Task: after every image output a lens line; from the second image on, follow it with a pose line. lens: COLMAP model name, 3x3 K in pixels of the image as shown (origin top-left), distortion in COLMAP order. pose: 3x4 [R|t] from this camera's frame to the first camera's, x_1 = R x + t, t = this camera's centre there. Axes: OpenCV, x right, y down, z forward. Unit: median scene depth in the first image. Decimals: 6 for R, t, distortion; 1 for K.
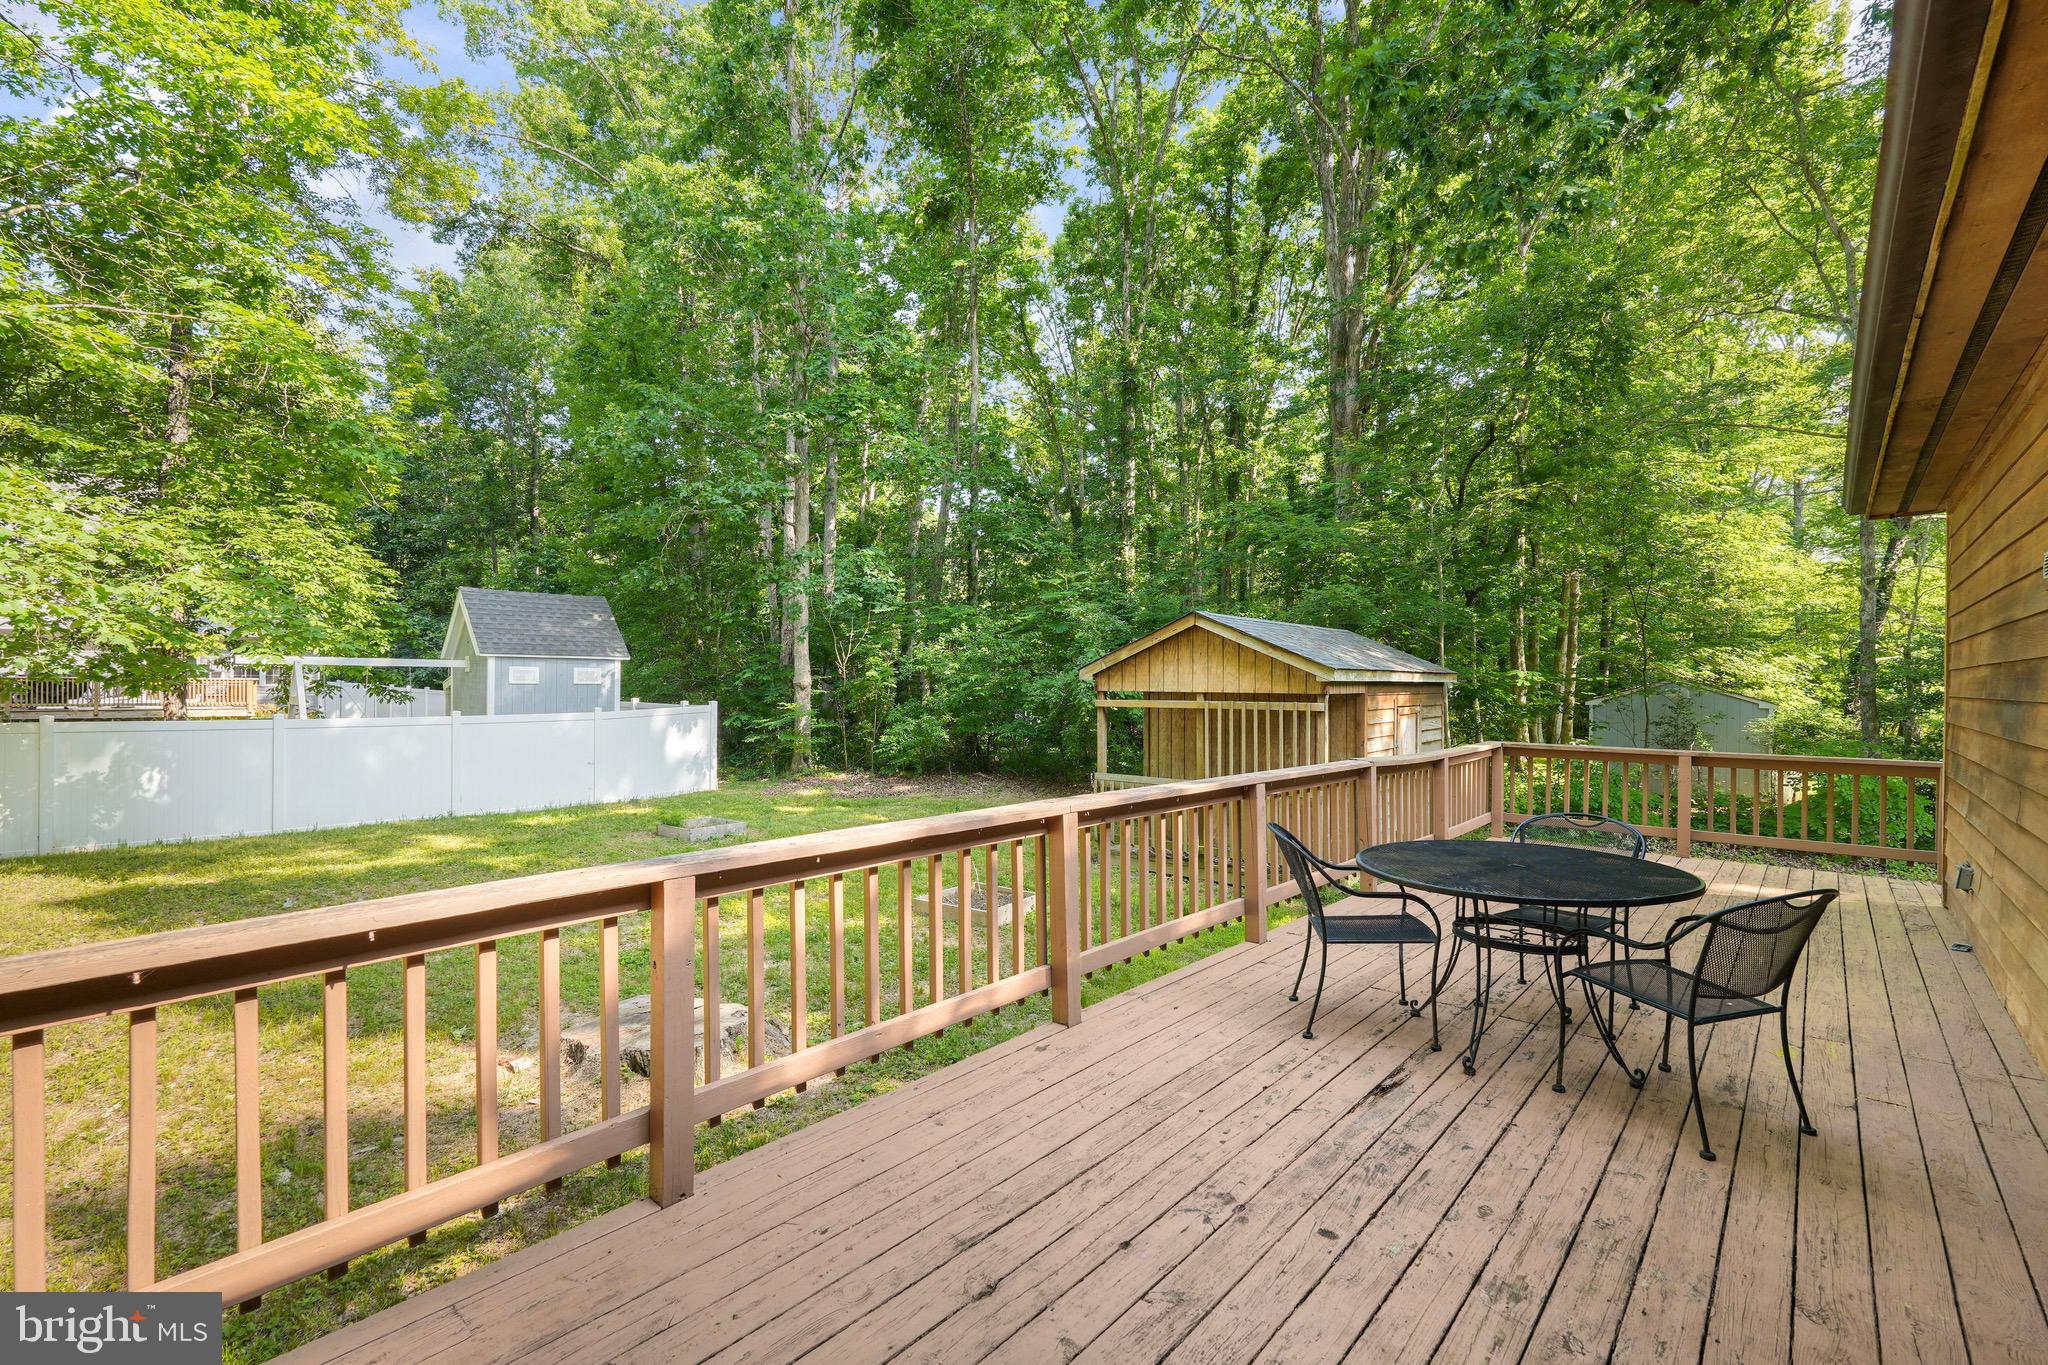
lens RADIAL K [[944.4, 0, 1028.2], [0, 944.4, 679.3], [0, 0, 1]] dist [-0.002086, -0.000099]
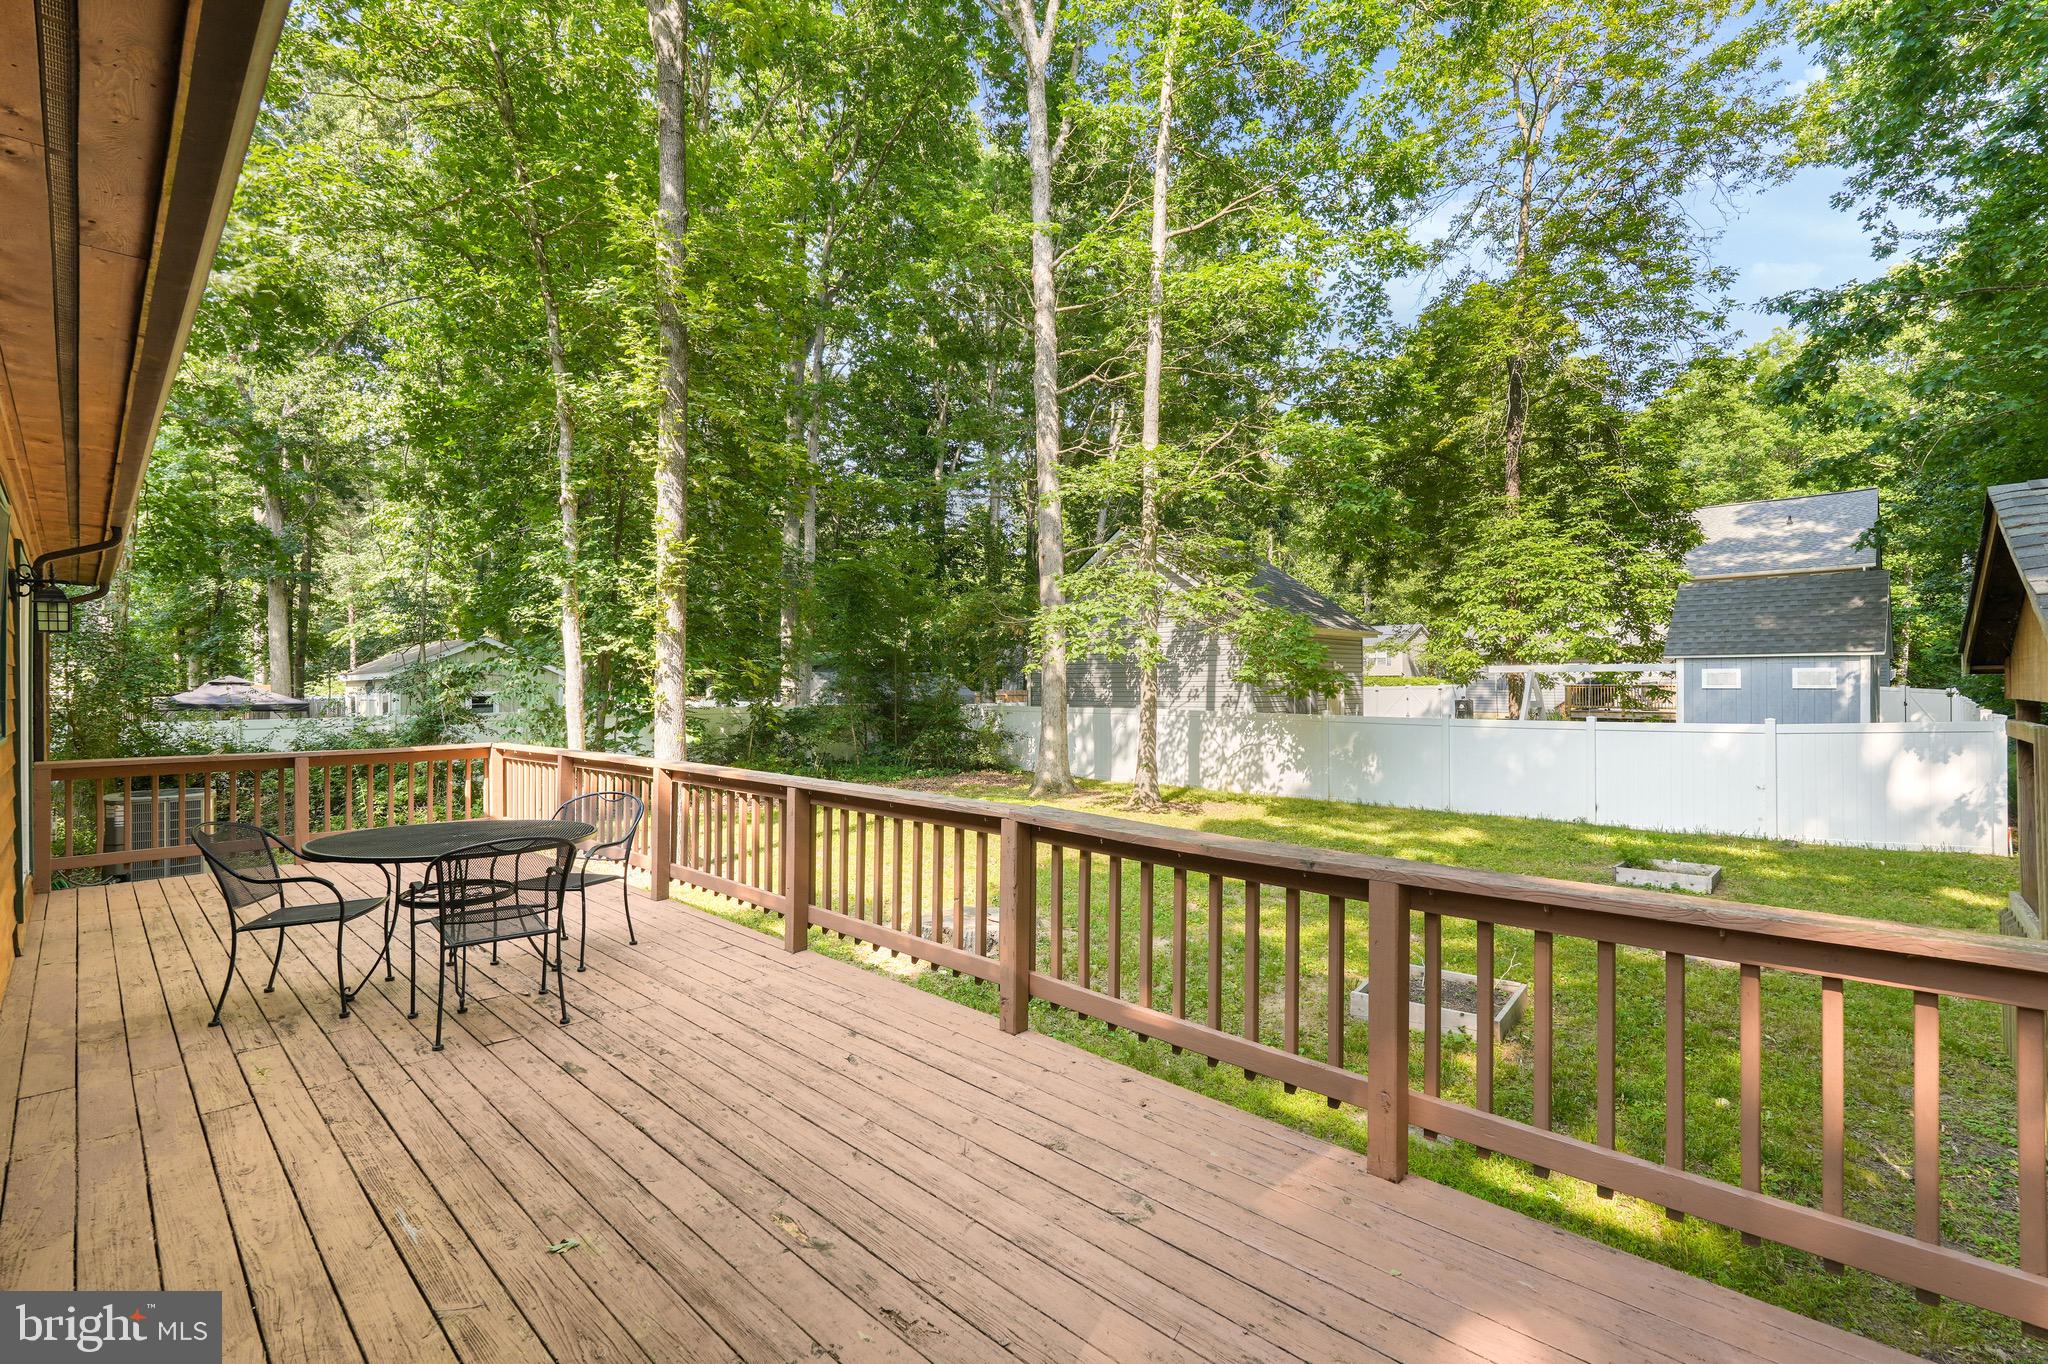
lens RADIAL K [[944.4, 0, 1028.4], [0, 944.4, 679.9], [0, 0, 1]] dist [-0.002086, -0.000099]
pose [[-0.080684, -0.001206, -0.996739, 0.371830], [-0.002330, 0.999997, -0.001021, -0.000903], [0.996737, 0.002240, -0.080687, 0.405985]]
